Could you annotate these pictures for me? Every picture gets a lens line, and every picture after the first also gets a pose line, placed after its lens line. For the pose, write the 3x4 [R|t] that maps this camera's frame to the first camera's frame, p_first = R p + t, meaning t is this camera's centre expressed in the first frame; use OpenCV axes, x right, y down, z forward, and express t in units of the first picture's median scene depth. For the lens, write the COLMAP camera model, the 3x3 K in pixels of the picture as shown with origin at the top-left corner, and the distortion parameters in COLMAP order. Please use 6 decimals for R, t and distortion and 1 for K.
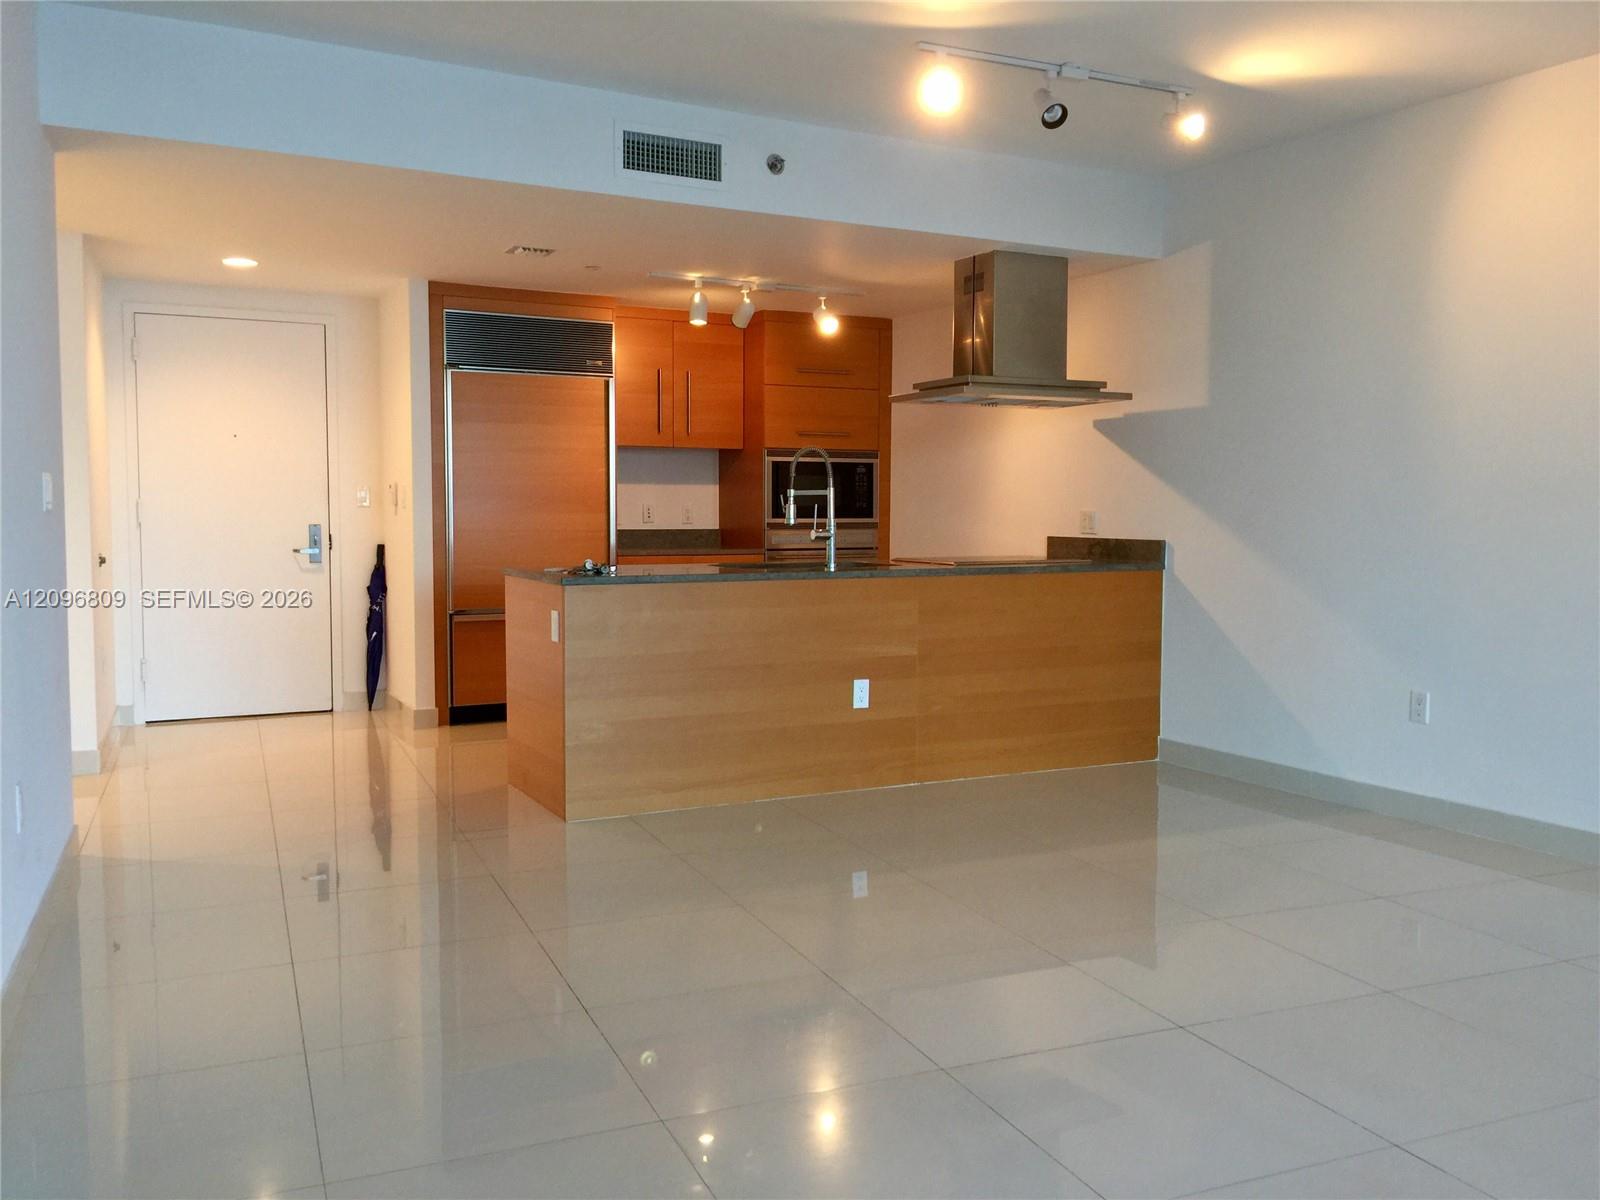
lens RADIAL K [[1341.9, 0, 800.3], [0, 1341.9, 604.4], [0, 0, 1]] dist [0.054164, -0.001903]
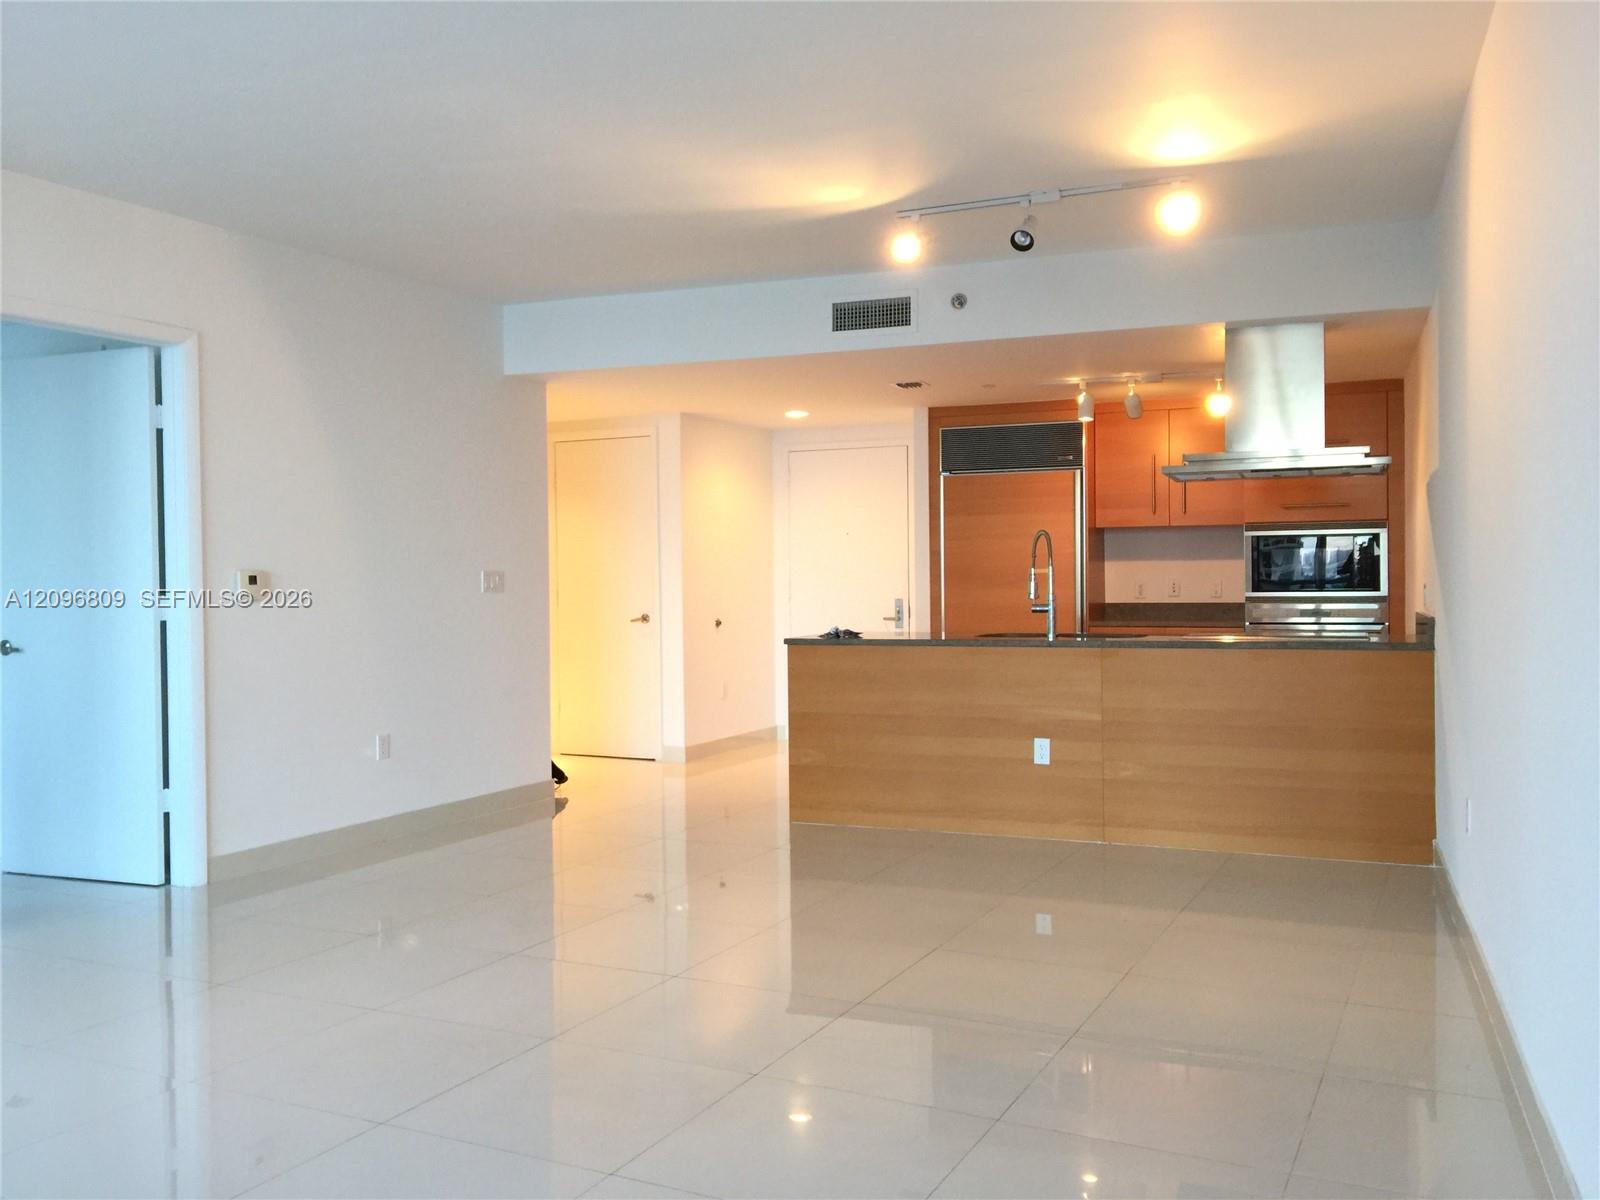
lens RADIAL K [[1341.9, 0, 799.8], [0, 1341.9, 598.1], [0, 0, 1]] dist [0.054164, -0.001903]
pose [[0.656763, -0.000309, -0.754097, 0.599171], [-0.043617, 0.998310, -0.038396, -0.006673], [0.752835, 0.058109, 0.655639, 0.089573]]
